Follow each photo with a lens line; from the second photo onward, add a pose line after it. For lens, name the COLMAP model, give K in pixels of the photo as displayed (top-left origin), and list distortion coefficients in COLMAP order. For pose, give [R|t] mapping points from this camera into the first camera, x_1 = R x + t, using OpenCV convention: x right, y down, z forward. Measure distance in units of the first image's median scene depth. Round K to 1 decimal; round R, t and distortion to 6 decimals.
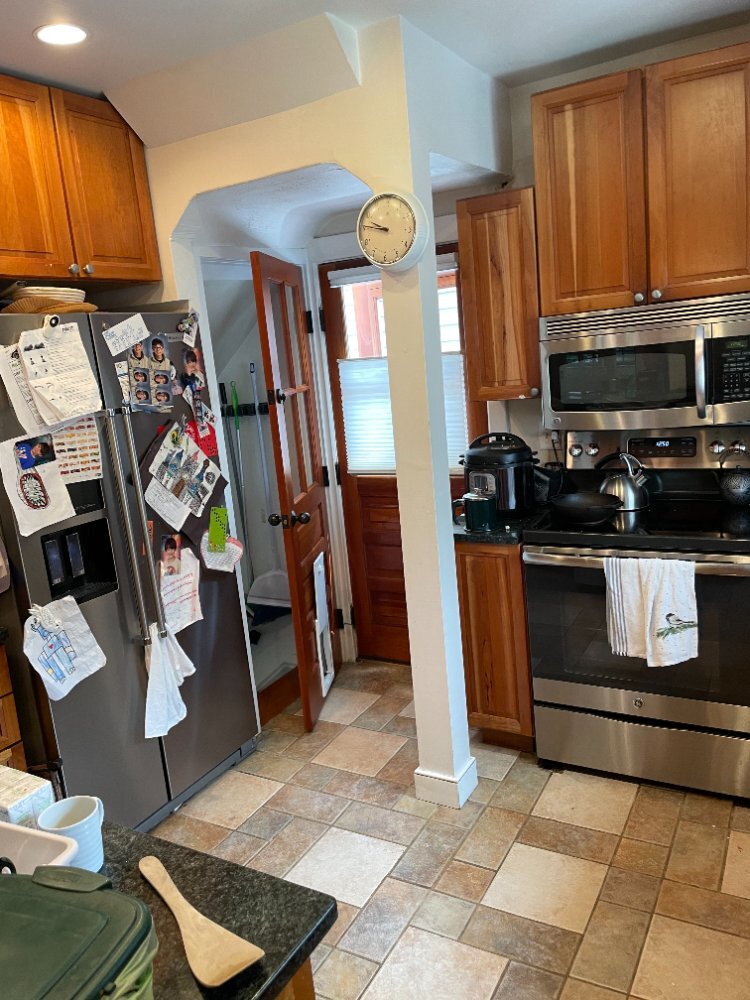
lens RADIAL K [[771.7, 0, 375.4], [0, 771.7, 498.8], [0, 0, 1]] dist [0.046689, -0.032420]
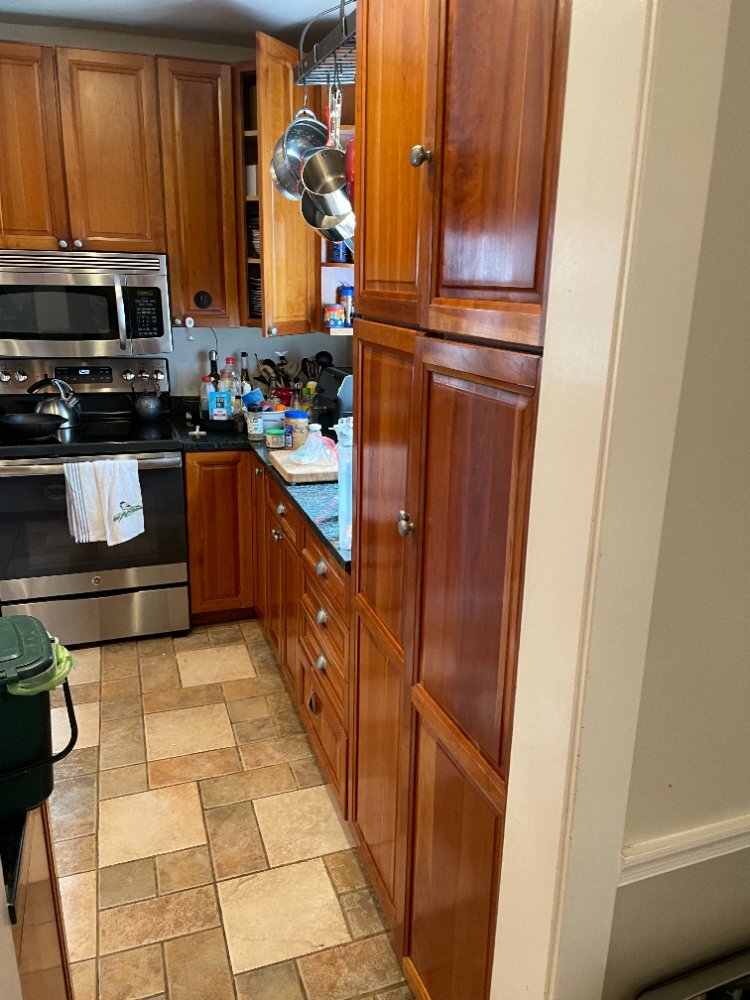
lens RADIAL K [[771.7, 0, 376.4], [0, 771.7, 500.2], [0, 0, 1]] dist [0.046689, -0.032420]
pose [[0.661482, -0.102803, 0.742881, -0.838662], [0.058635, 0.994617, 0.085429, 0.172333], [-0.747665, -0.012951, 0.663950, -0.467068]]
